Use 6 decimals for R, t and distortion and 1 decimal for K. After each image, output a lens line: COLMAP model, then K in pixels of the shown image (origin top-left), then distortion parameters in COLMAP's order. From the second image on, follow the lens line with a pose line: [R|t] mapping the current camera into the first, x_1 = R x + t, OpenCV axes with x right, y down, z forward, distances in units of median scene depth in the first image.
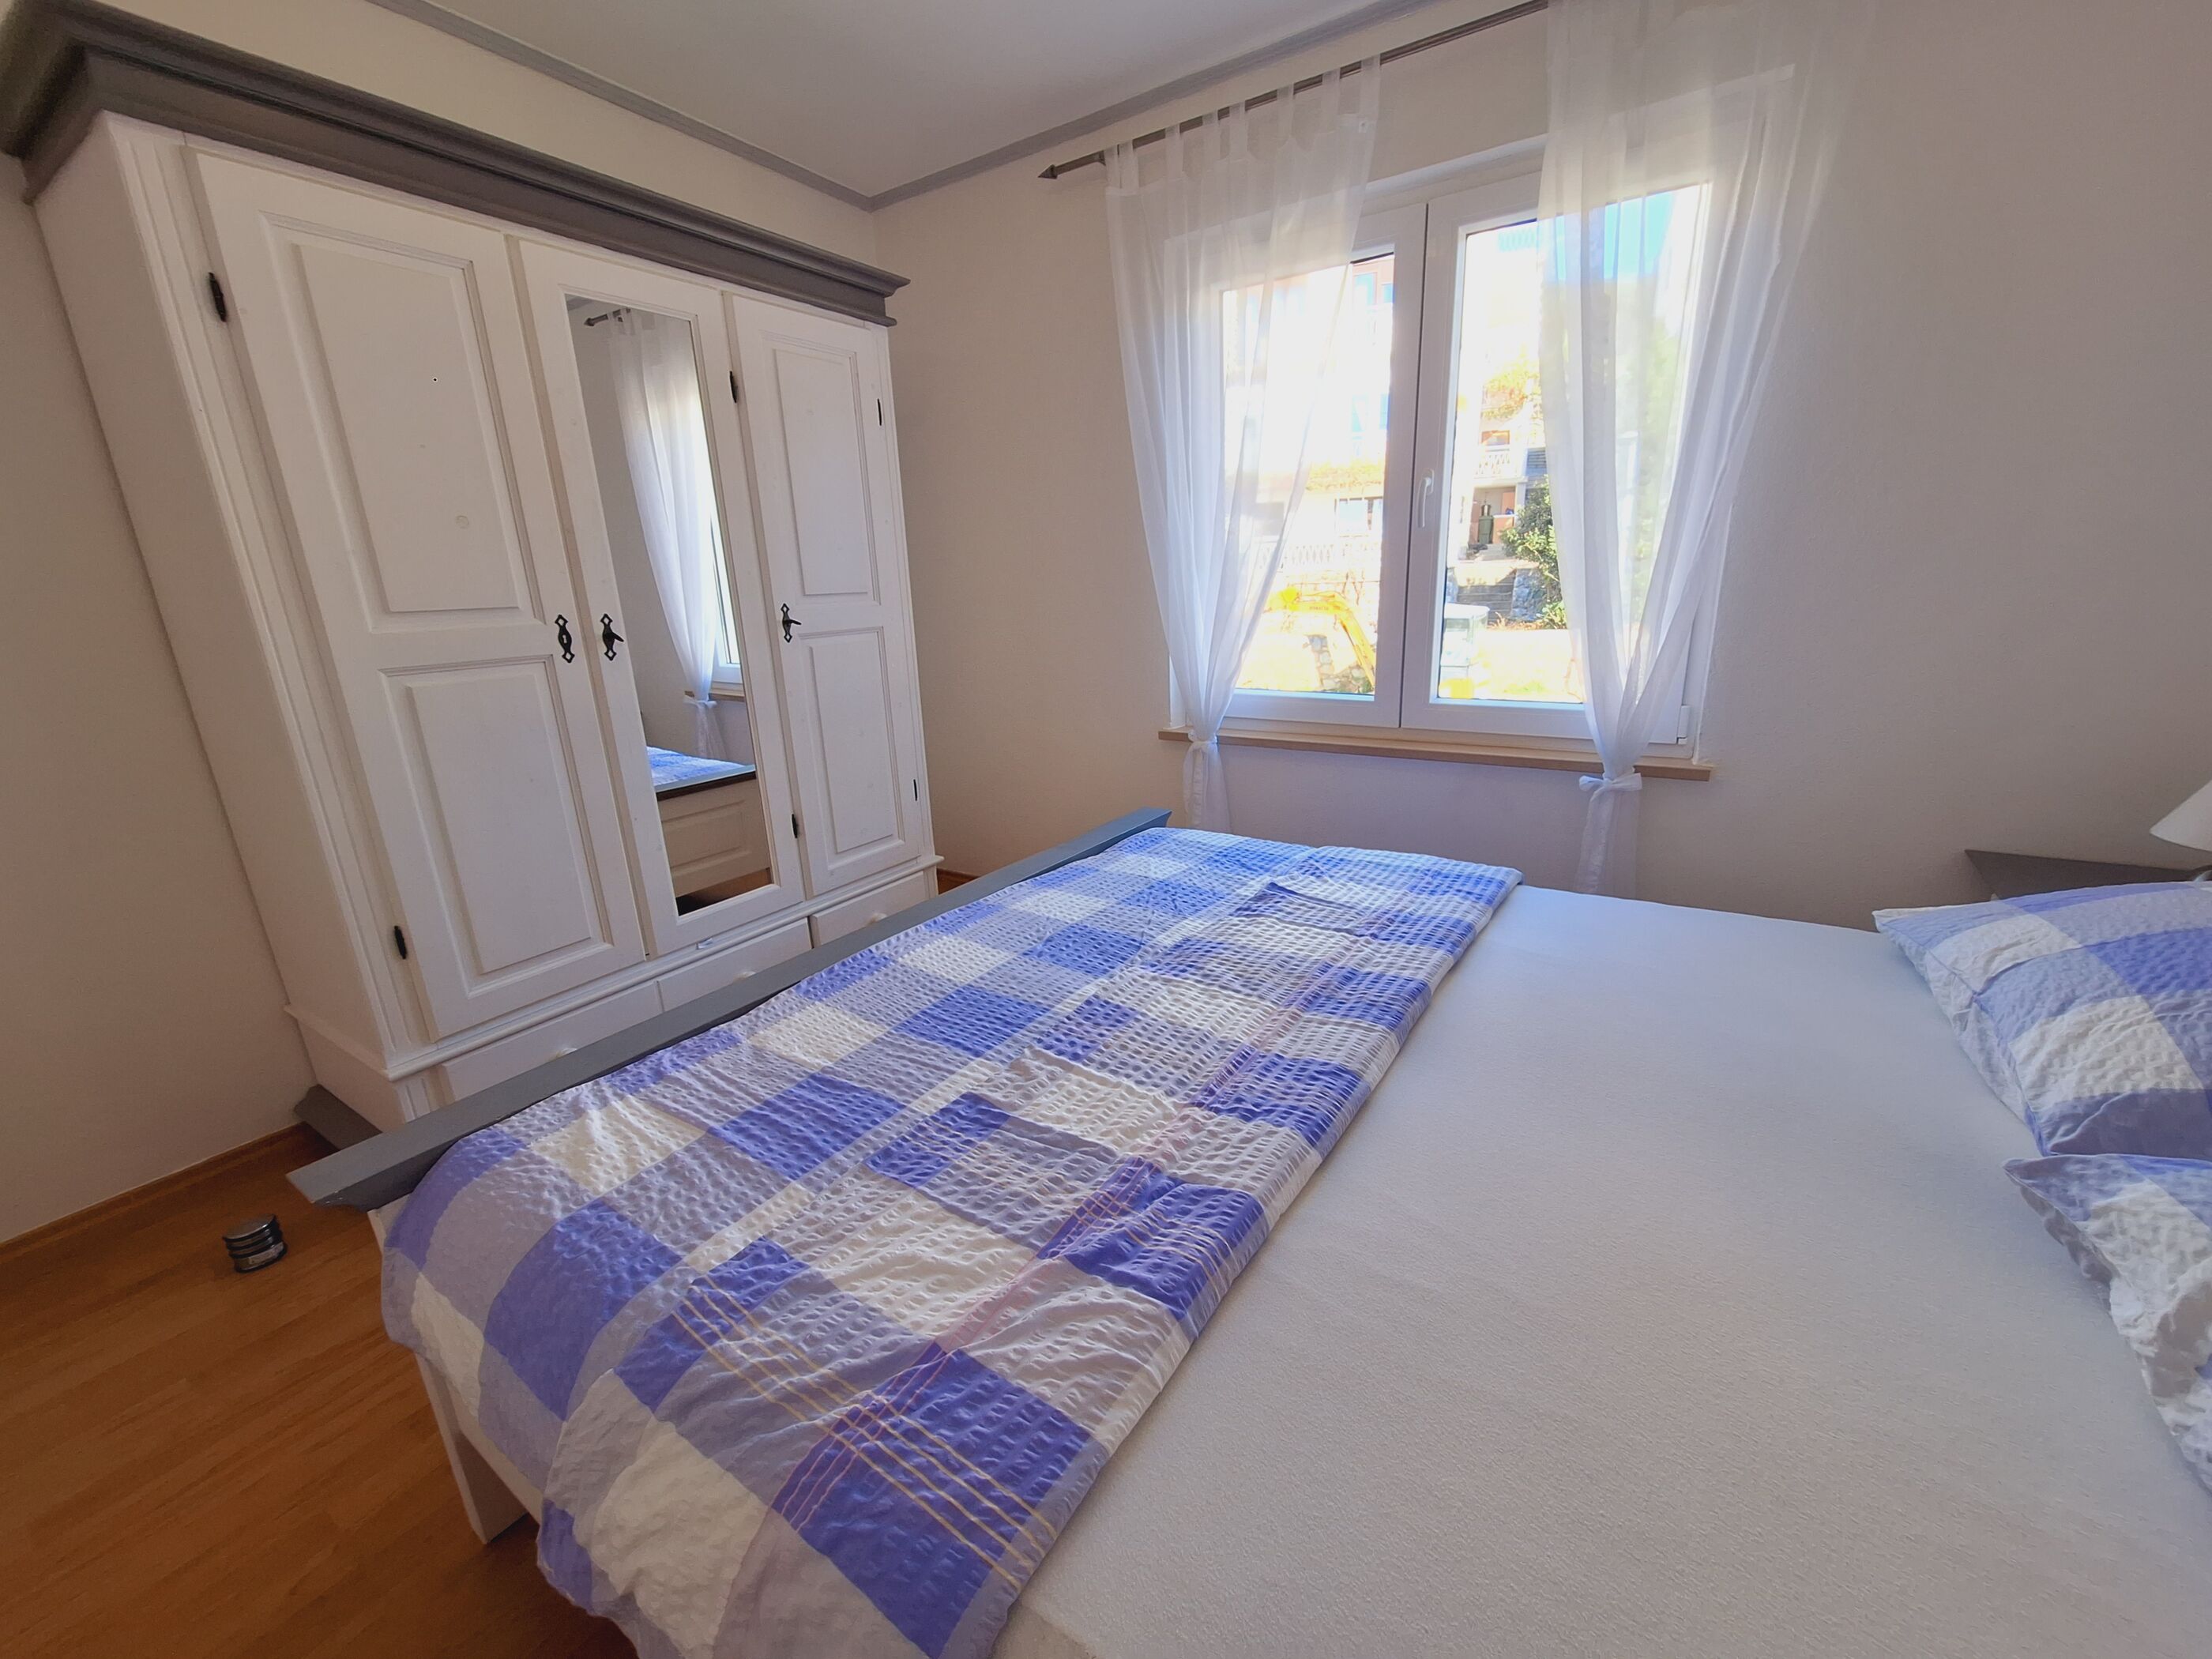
lens RADIAL K [[876.6, 0, 1096.2], [0, 876.6, 821.9], [0, 0, 1]] dist [-0.007854, 0.000862]
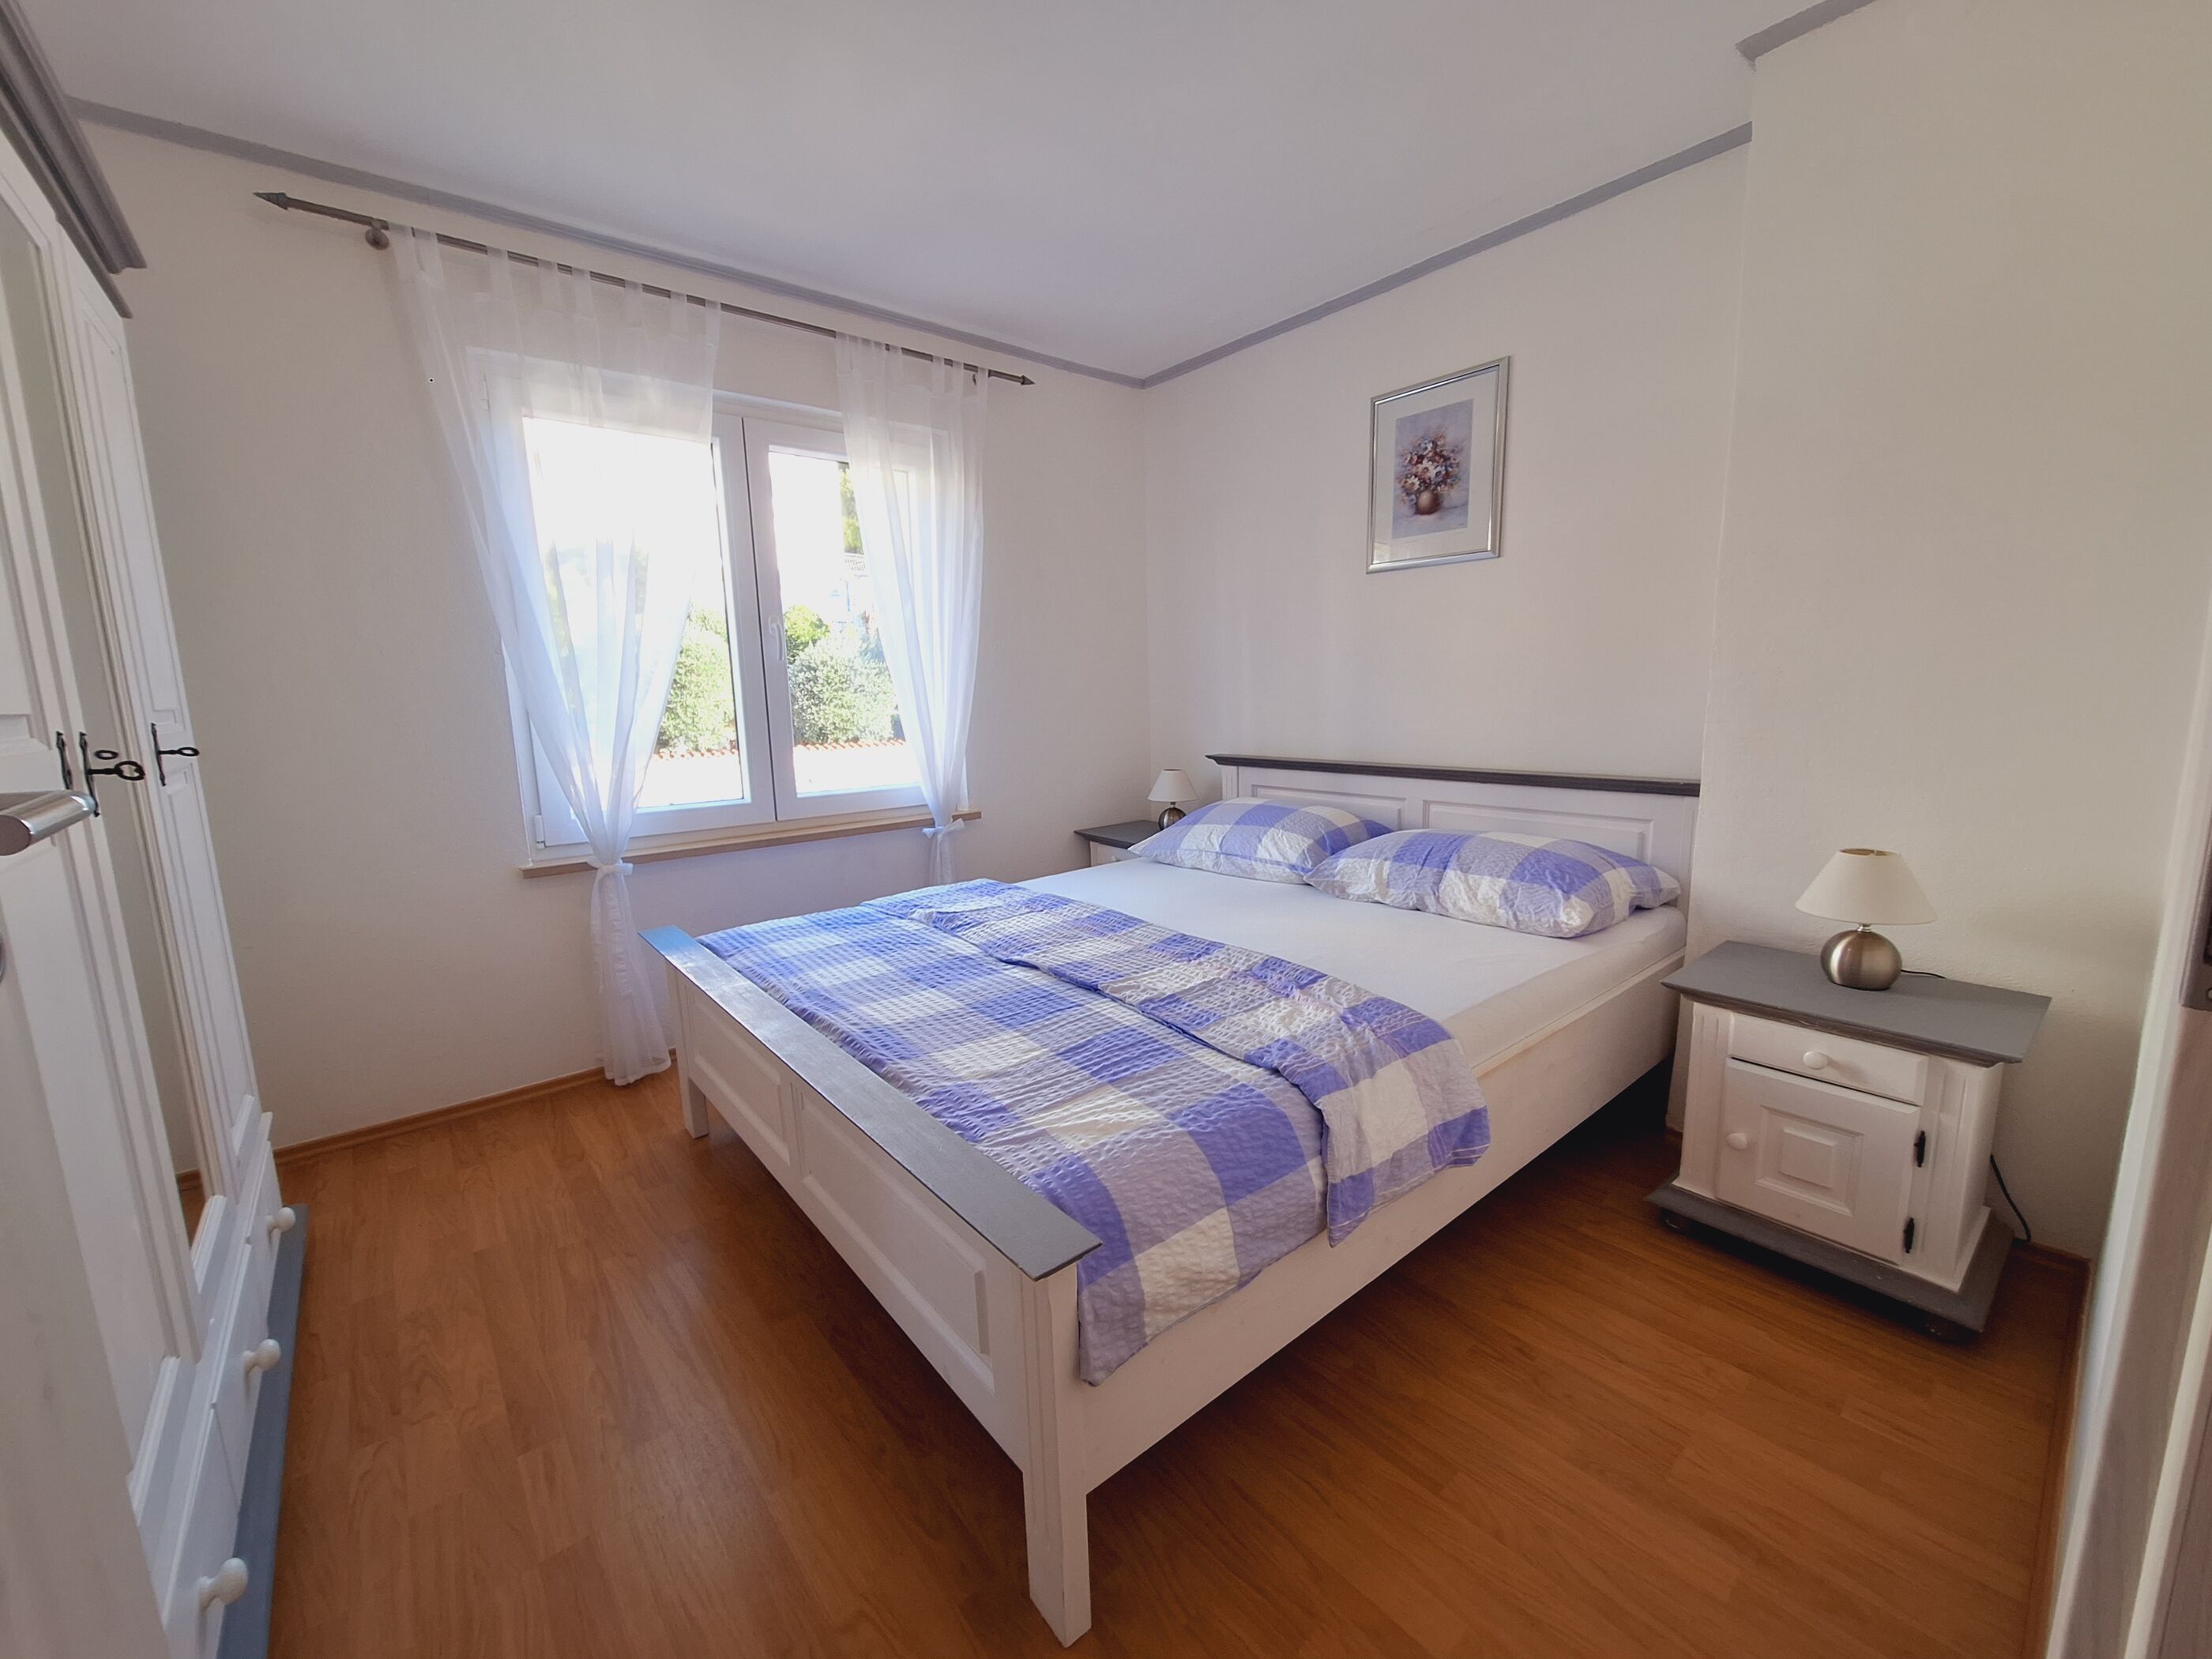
lens RADIAL K [[876.6, 0, 1116.4], [0, 876.6, 819.0], [0, 0, 1]] dist [-0.007854, 0.000862]
pose [[0.295004, -0.114000, 0.948671, -1.428201], [0.265533, 0.963529, 0.033214, -0.057535], [-0.917859, 0.242106, 0.314515, 0.423373]]
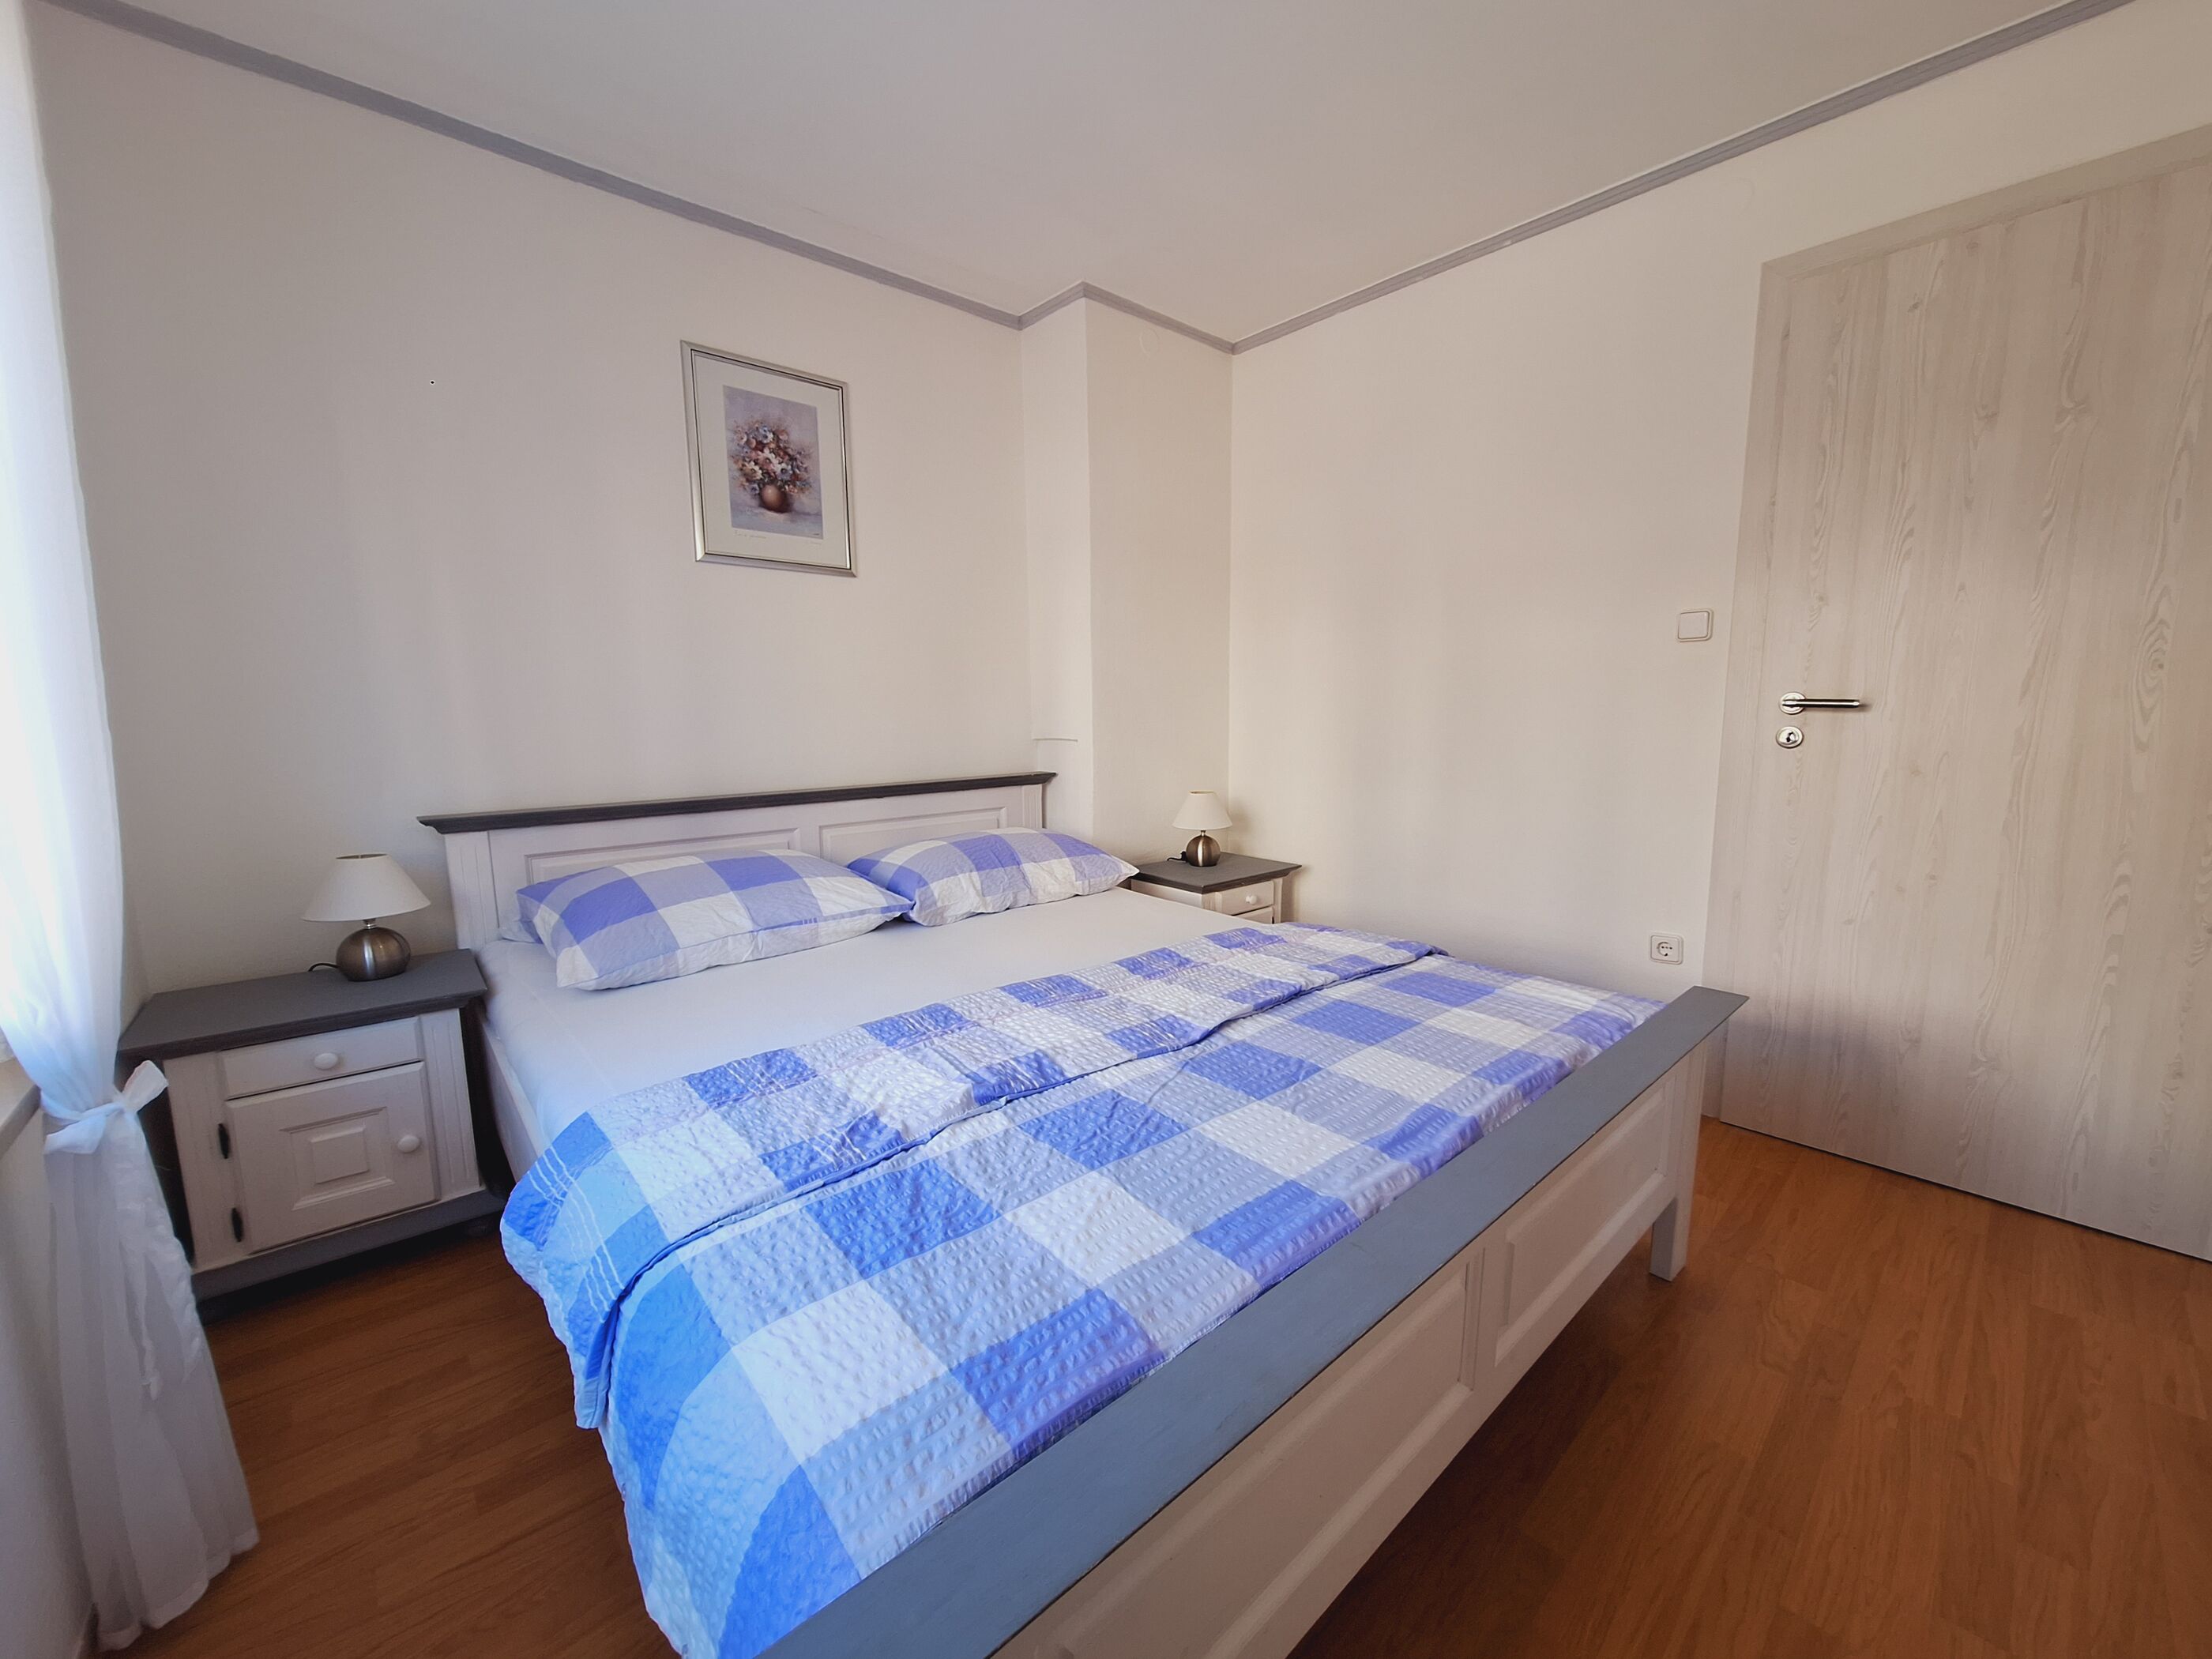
lens RADIAL K [[876.6, 0, 1093.9], [0, 876.6, 833.2], [0, 0, 1]] dist [-0.007854, 0.000862]
pose [[-0.961650, 0.009928, 0.274098, -0.107242], [0.116680, 0.919218, 0.376065, -0.561145], [-0.248222, 0.393624, -0.885125, 2.266512]]
